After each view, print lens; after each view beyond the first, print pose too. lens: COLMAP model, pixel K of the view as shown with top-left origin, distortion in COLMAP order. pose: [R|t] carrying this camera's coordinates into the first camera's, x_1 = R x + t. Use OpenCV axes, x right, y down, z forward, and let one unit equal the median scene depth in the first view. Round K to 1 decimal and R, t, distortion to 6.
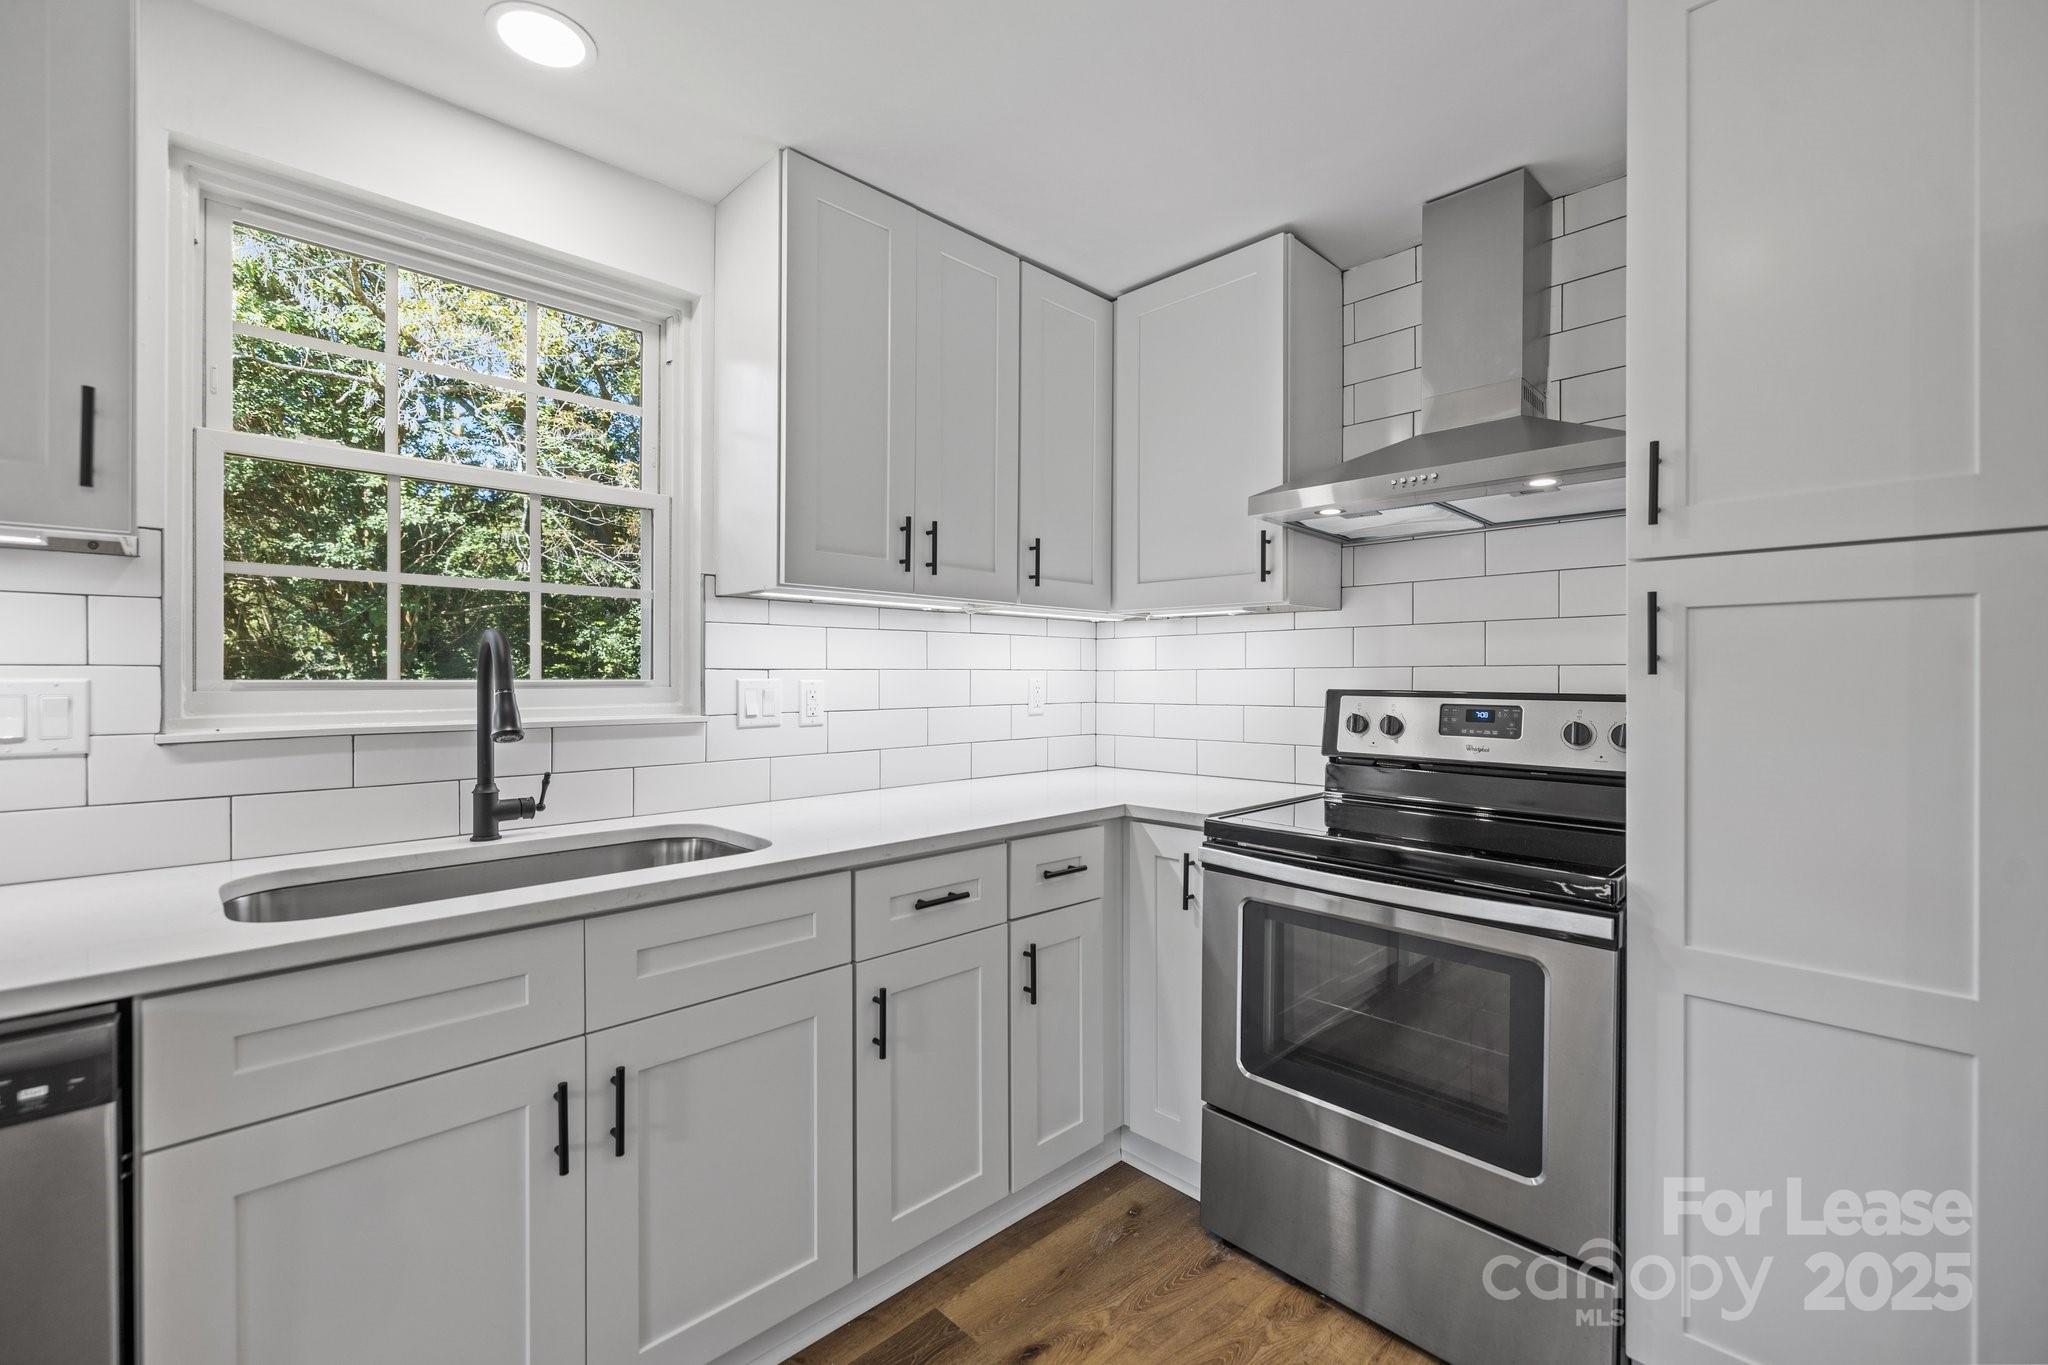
lens RADIAL K [[884.1, 0, 1024.0], [0, 884.1, 682.5], [0, 0, 1]] dist [-0.000218, -0.000005]
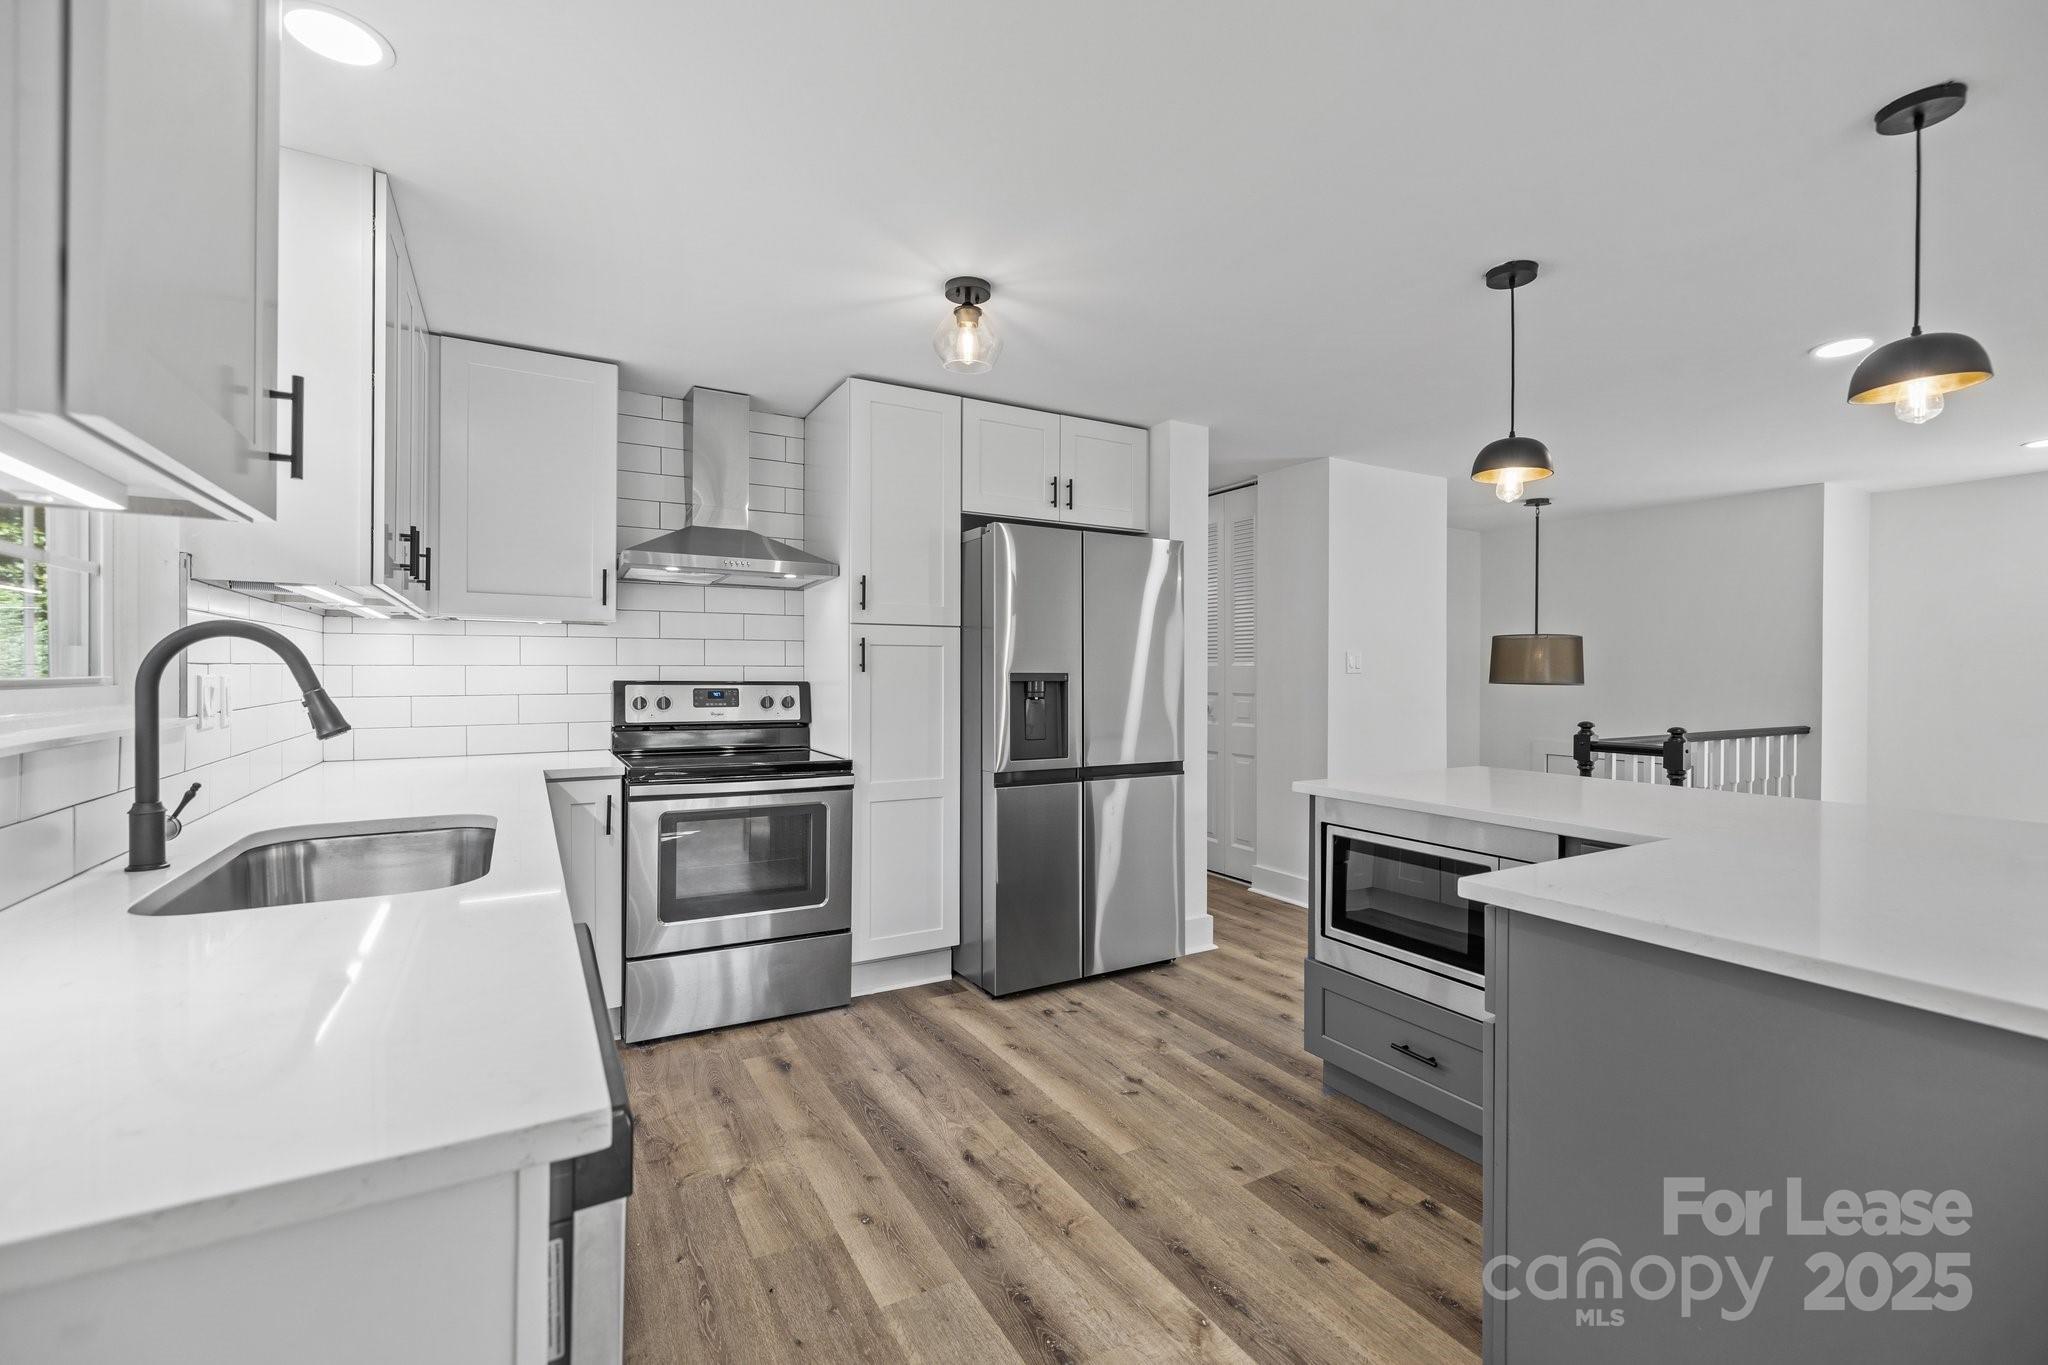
lens RADIAL K [[872.7, 0, 1022.4], [0, 872.7, 653.2], [0, 0, 1]] dist [-0.000195, -0.000023]
pose [[0.253868, 0.016777, 0.967093, -0.960950], [0.003625, 0.999826, -0.018297, -0.009953], [-0.967232, 0.008151, 0.253763, -0.013544]]
